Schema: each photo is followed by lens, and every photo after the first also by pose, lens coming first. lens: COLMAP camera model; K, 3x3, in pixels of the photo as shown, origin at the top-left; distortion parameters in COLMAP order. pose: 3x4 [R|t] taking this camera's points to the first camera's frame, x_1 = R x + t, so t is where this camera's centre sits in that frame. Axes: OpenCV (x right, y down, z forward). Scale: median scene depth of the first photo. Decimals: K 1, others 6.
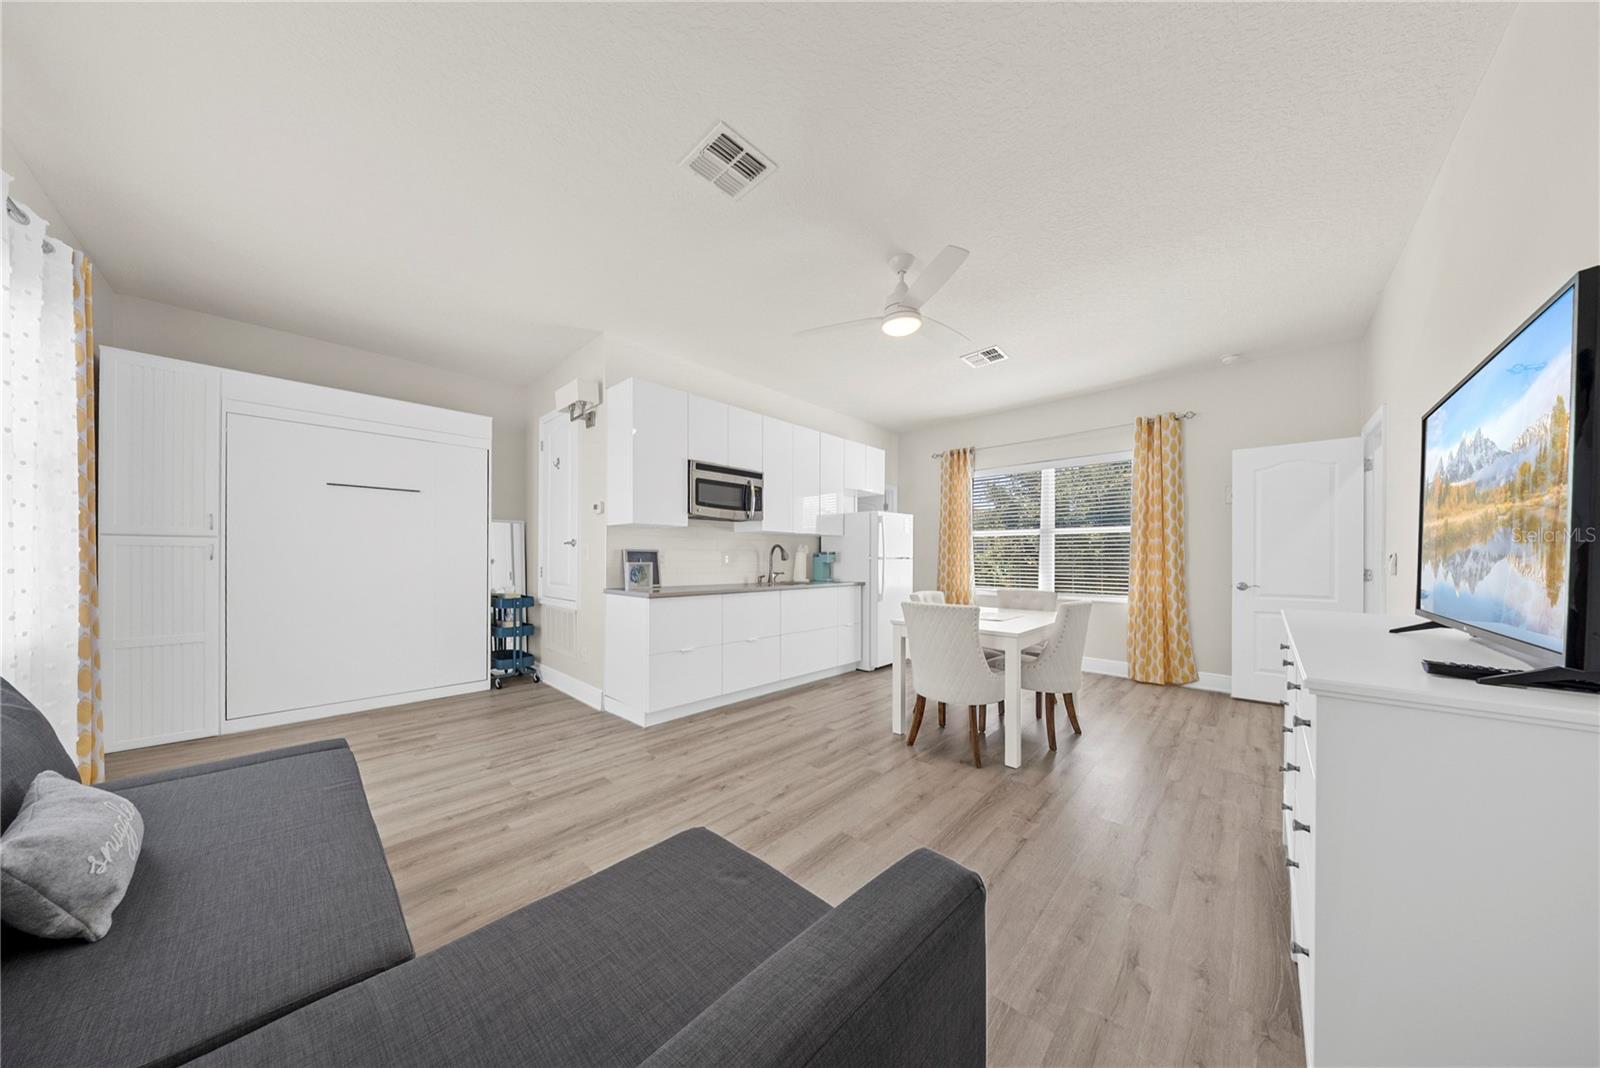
lens RADIAL K [[491.6, 0, 788.1], [0, 491.6, 553.9], [0, 0, 1]] dist [0.000561, -0.000004]
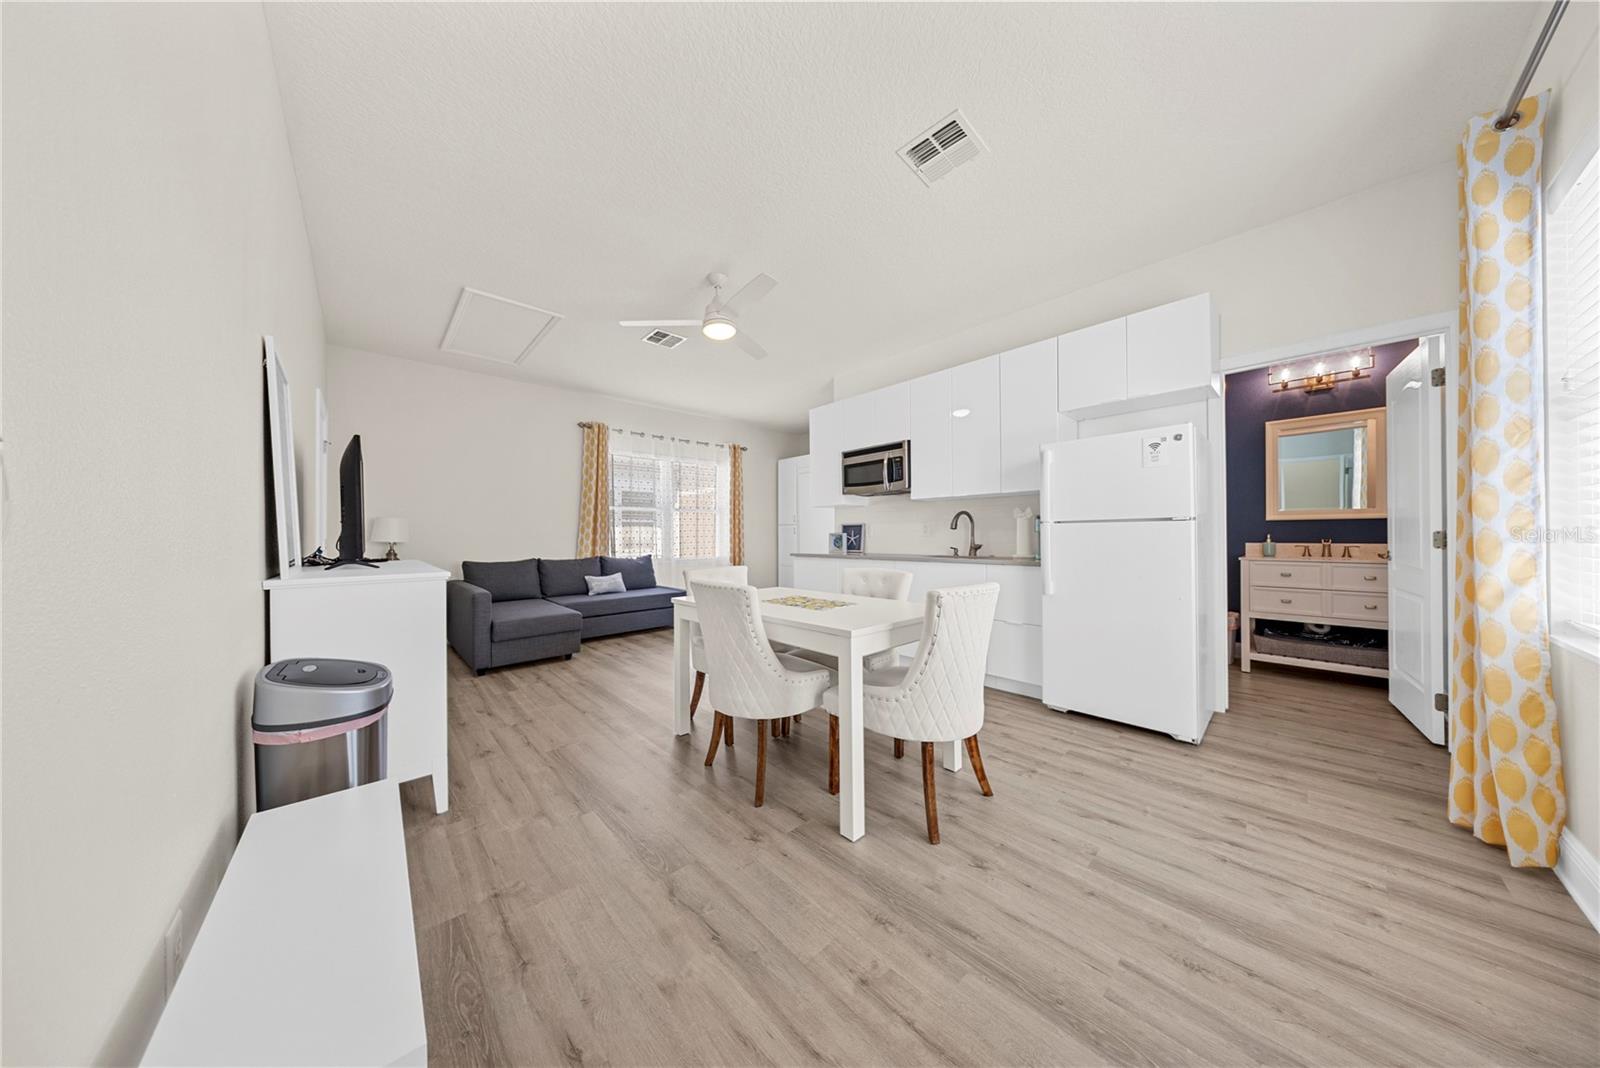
lens RADIAL K [[463.0, 0, 783.8], [0, 463.0, 534.7], [0, 0, 1]] dist [-0.000040, -0.000014]
pose [[-0.071372, -0.005255, -0.997436, 0.849585], [0.011547, 0.999915, -0.006094, 0.024111], [0.997383, -0.011952, -0.071305, 0.786272]]
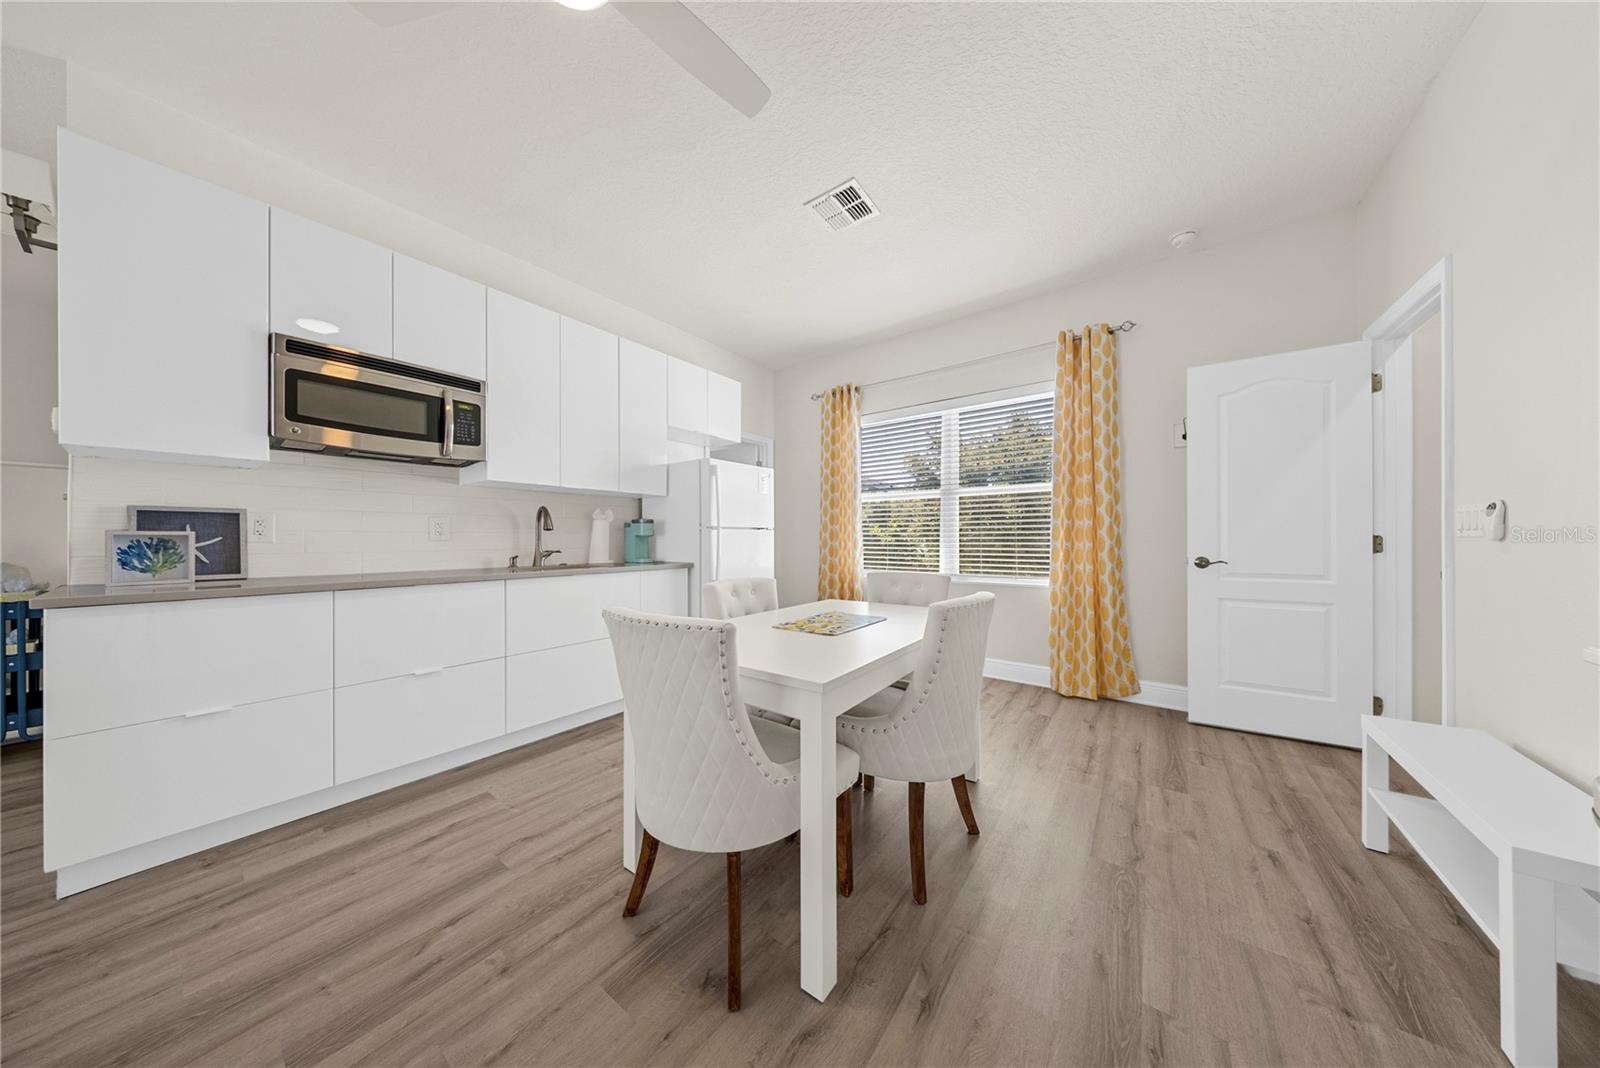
lens RADIAL K [[481.5, 0, 798.3], [0, 481.5, 533.5], [0, 0, 1]] dist [-0.000114, -0.000051]
pose [[0.990831, -0.005638, 0.134988, 0.235981], [0.005815, 0.999983, -0.000917, 0.019834], [-0.134980, 0.001693, 0.990847, 0.357845]]
